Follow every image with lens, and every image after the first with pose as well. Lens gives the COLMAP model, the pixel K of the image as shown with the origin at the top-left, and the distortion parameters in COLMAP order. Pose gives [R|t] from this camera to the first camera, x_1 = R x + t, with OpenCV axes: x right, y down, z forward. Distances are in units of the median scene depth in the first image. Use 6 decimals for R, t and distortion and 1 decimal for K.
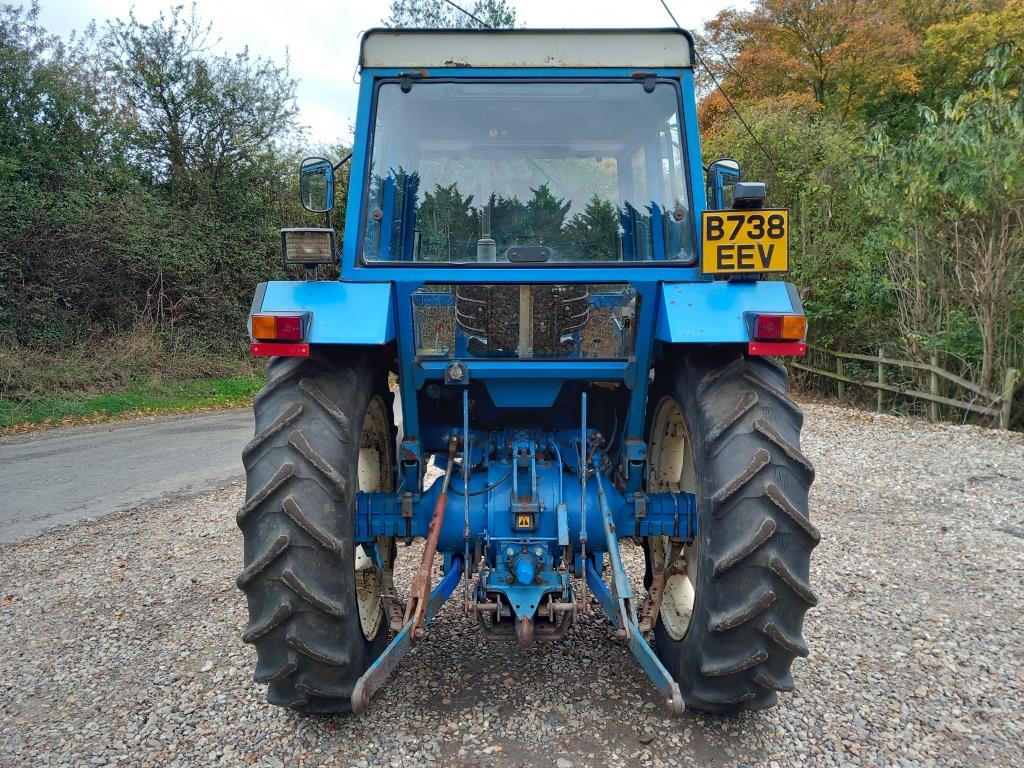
lens RADIAL K [[783.8, 0, 513.5], [0, 783.8, 366.6], [0, 0, 1]] dist [0.082903, -0.136373]
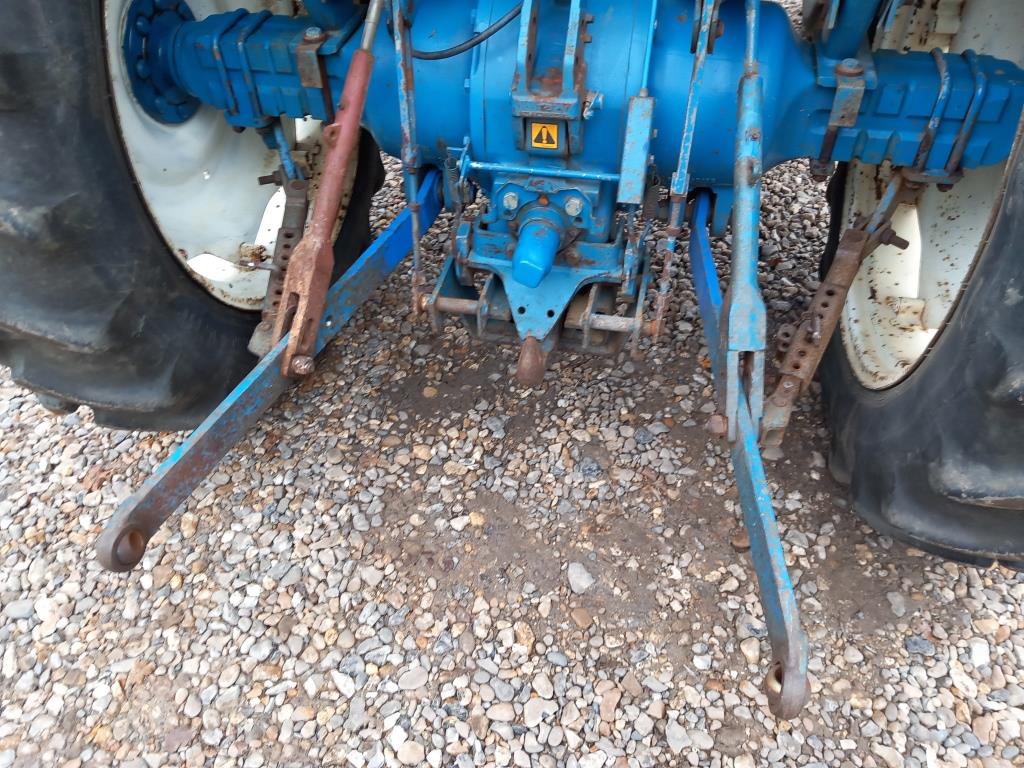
lens RADIAL K [[783.8, 0, 513.5], [0, 783.8, 366.6], [0, 0, 1]] dist [0.082903, -0.136373]
pose [[0.974482, 0.133631, -0.180353, 0.091311], [0.011490, 0.772730, 0.634631, 0.023632], [0.224170, -0.620508, 0.751477, 0.605572]]
